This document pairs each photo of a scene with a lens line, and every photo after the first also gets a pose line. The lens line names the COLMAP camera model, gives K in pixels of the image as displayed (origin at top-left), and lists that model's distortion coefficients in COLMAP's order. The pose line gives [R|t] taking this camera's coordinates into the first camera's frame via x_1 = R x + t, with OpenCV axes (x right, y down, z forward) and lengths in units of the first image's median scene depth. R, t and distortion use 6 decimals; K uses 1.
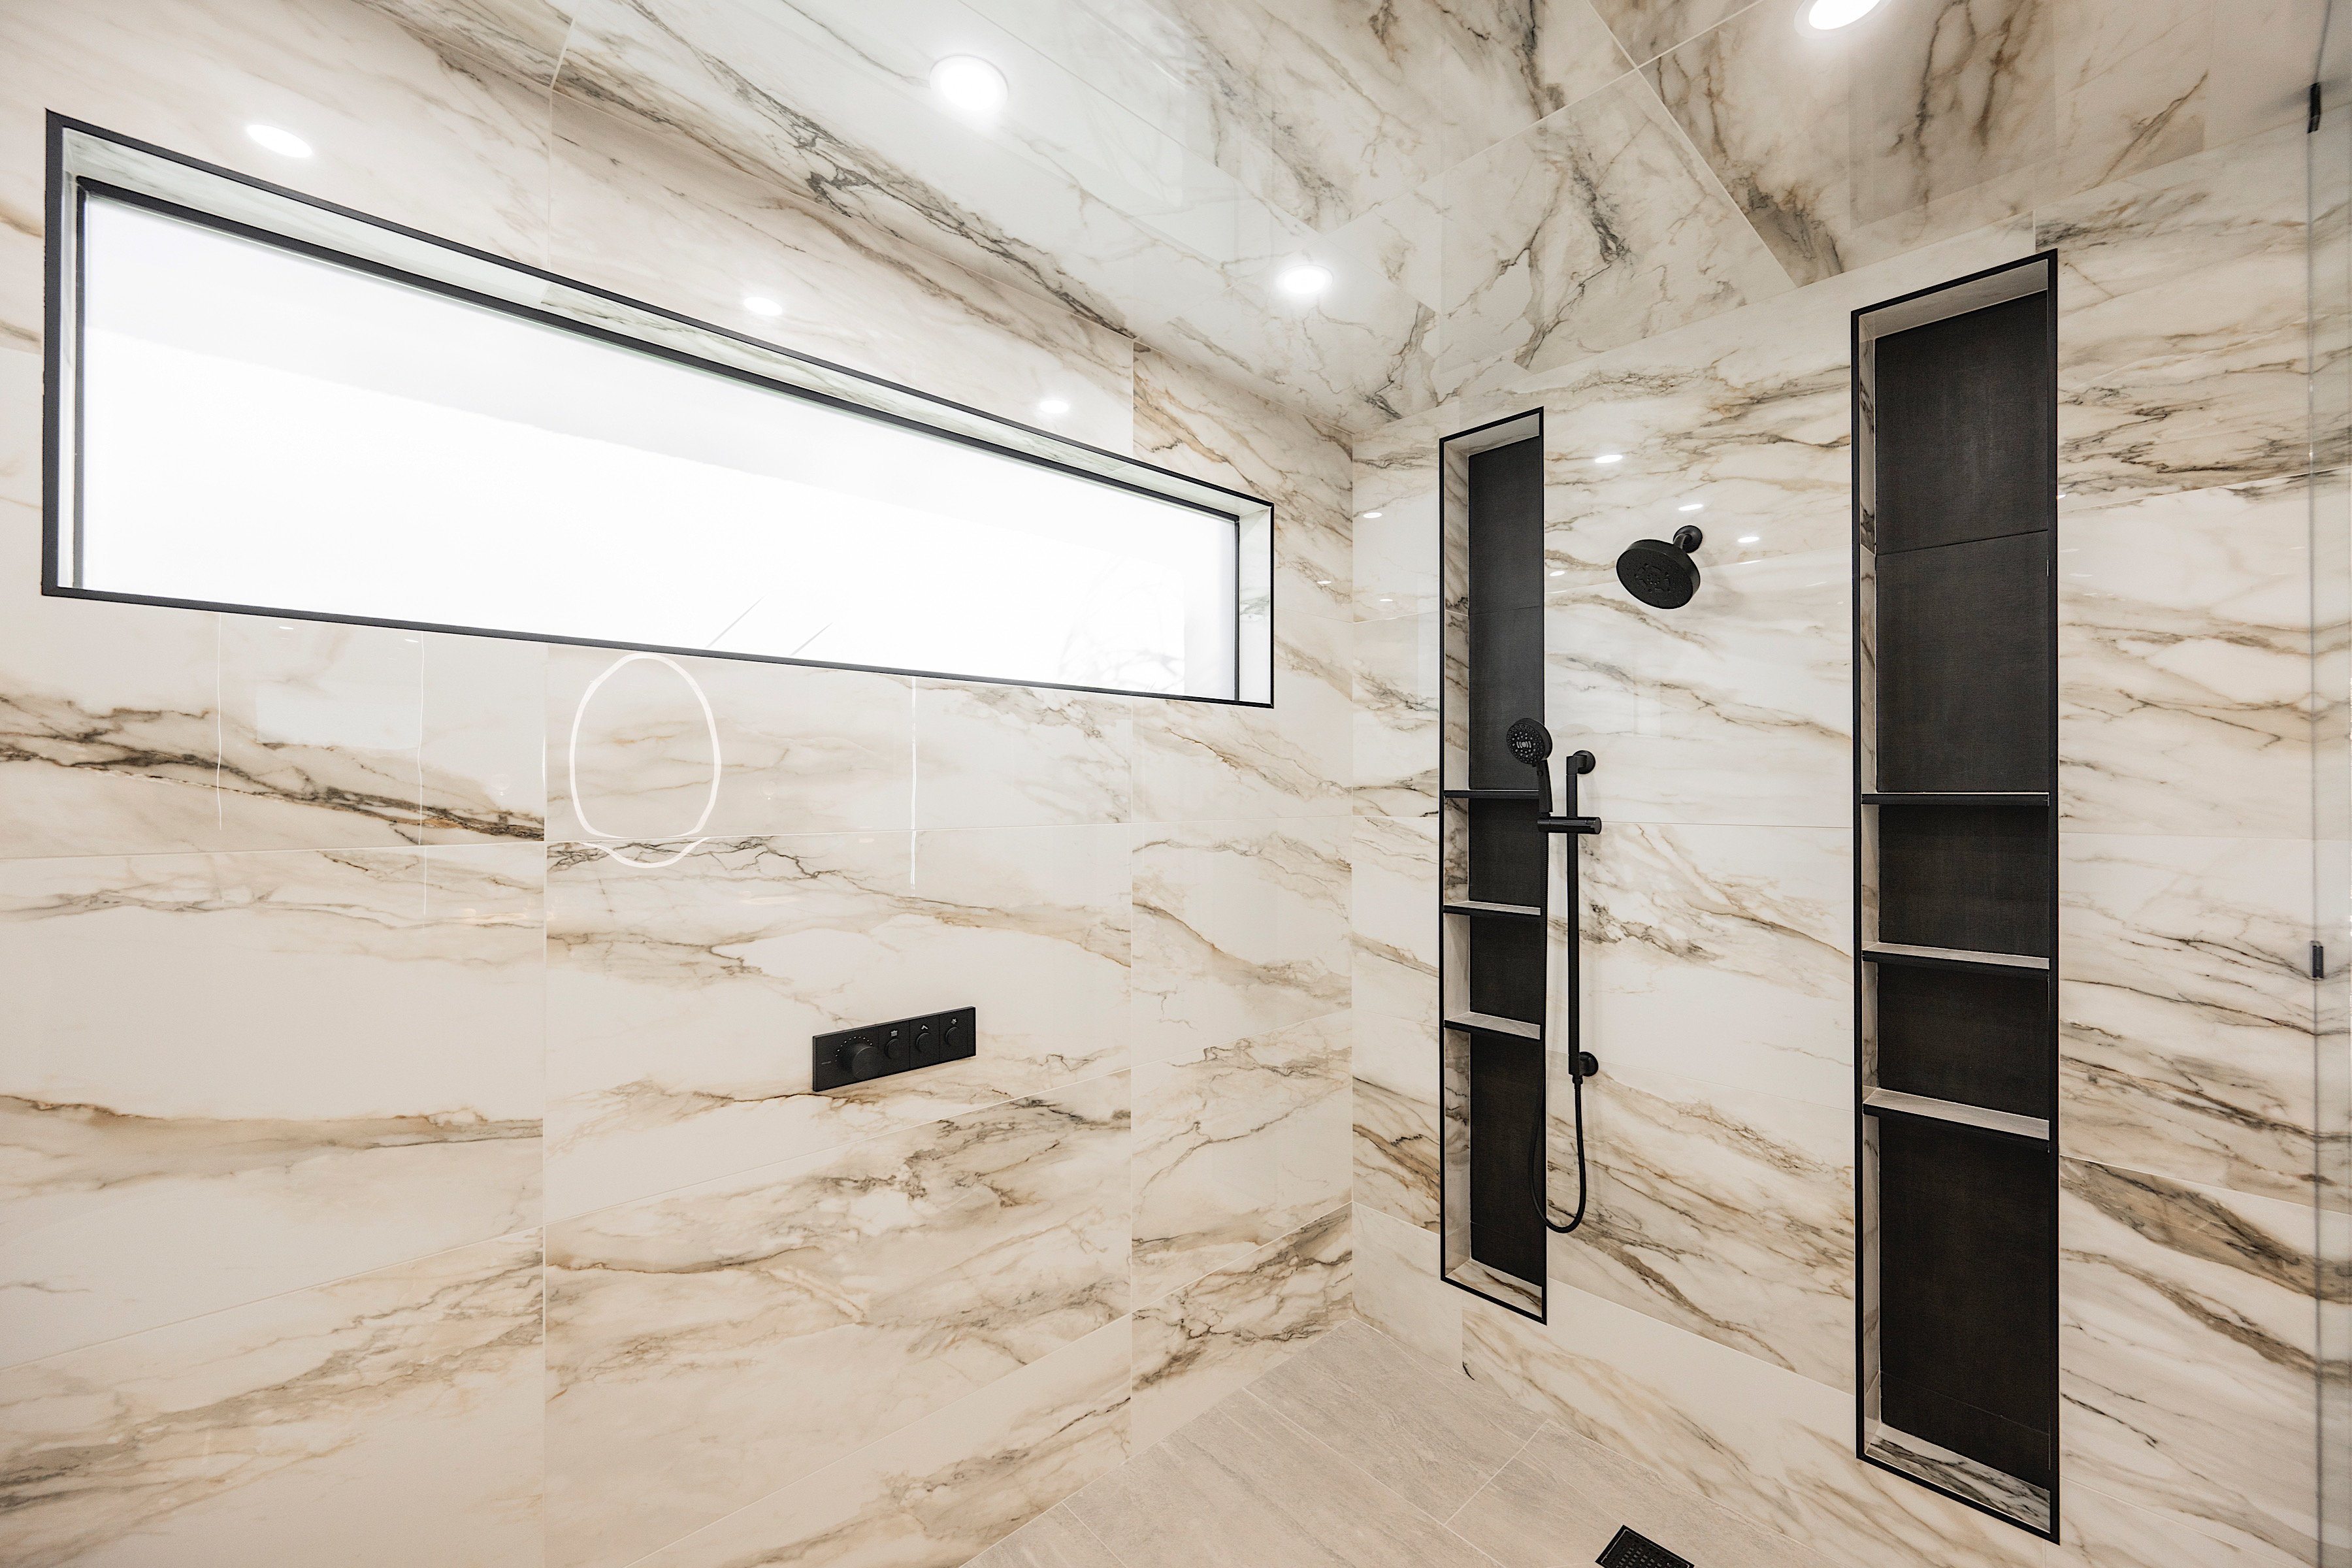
lens RADIAL K [[927.3, 0, 1180.2], [0, 927.3, 783.1], [0, 0, 1]] dist [-0.002237, 0.000122]
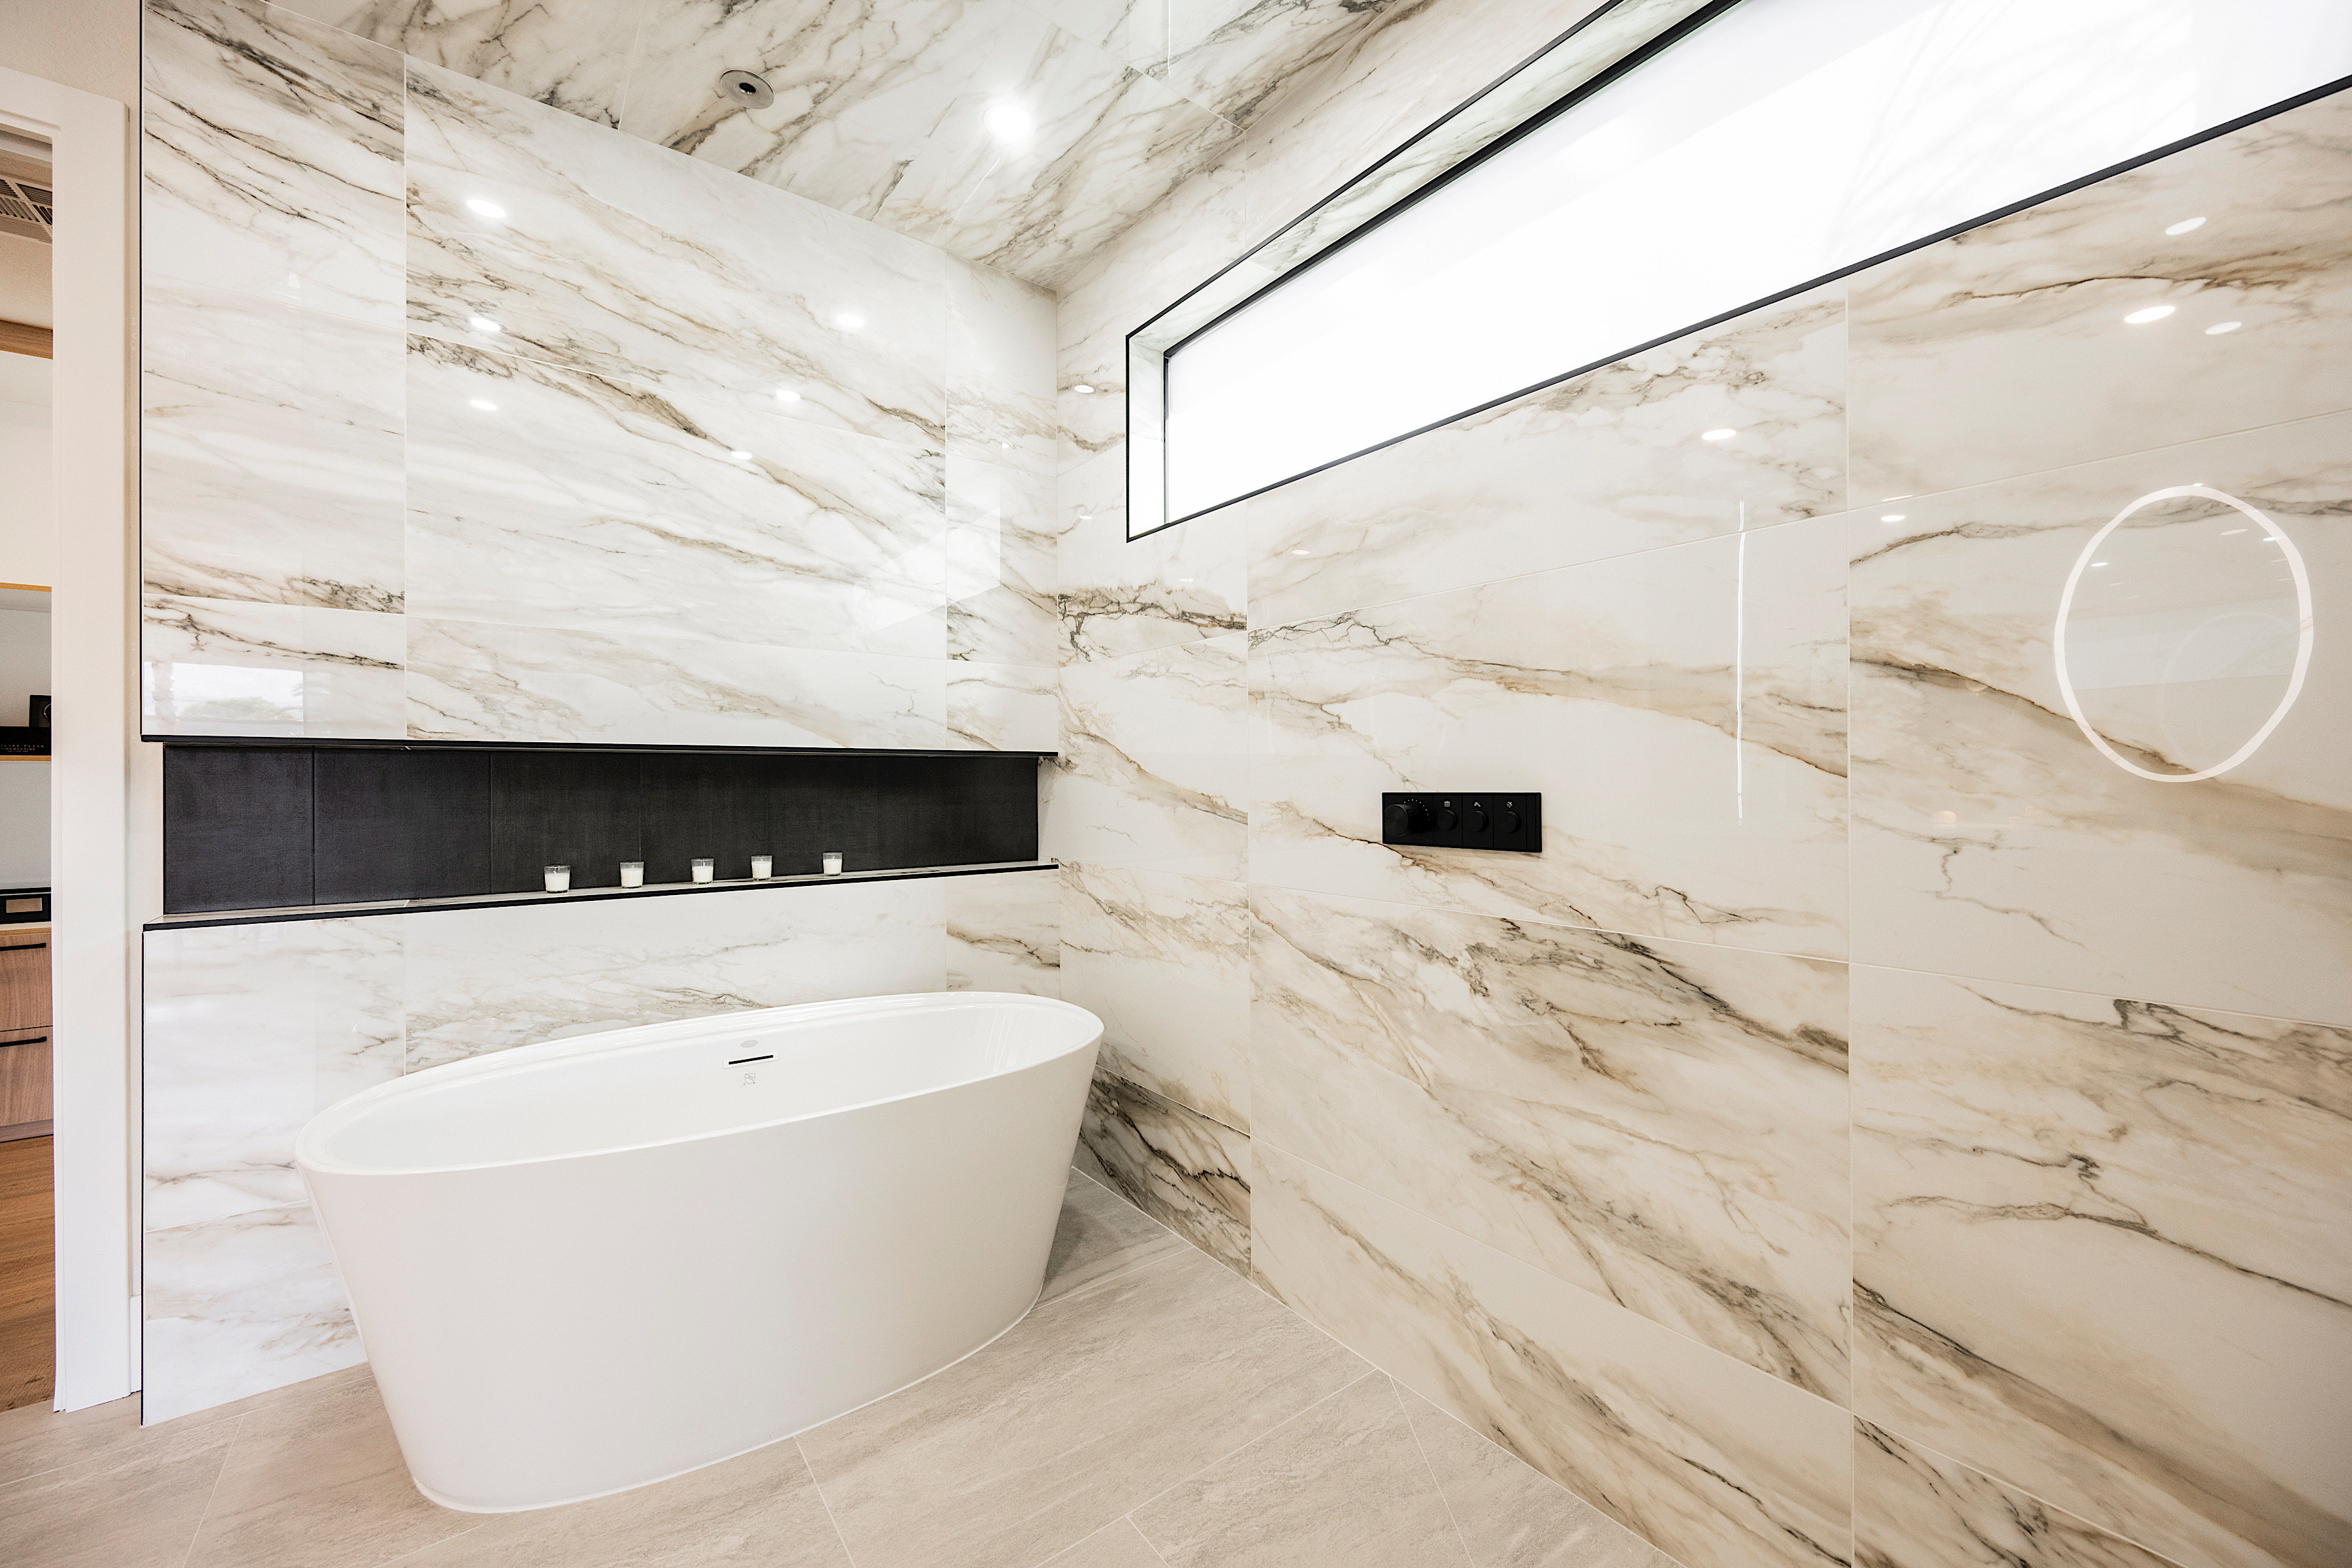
lens RADIAL K [[927.3, 0, 1180.7], [0, 927.3, 787.0], [0, 0, 1]] dist [-0.002237, 0.000122]
pose [[-0.112331, 0.002136, -0.993669, 0.650961], [0.008096, 0.999966, 0.001234, 0.246500], [0.993638, -0.007906, -0.112345, 0.826777]]
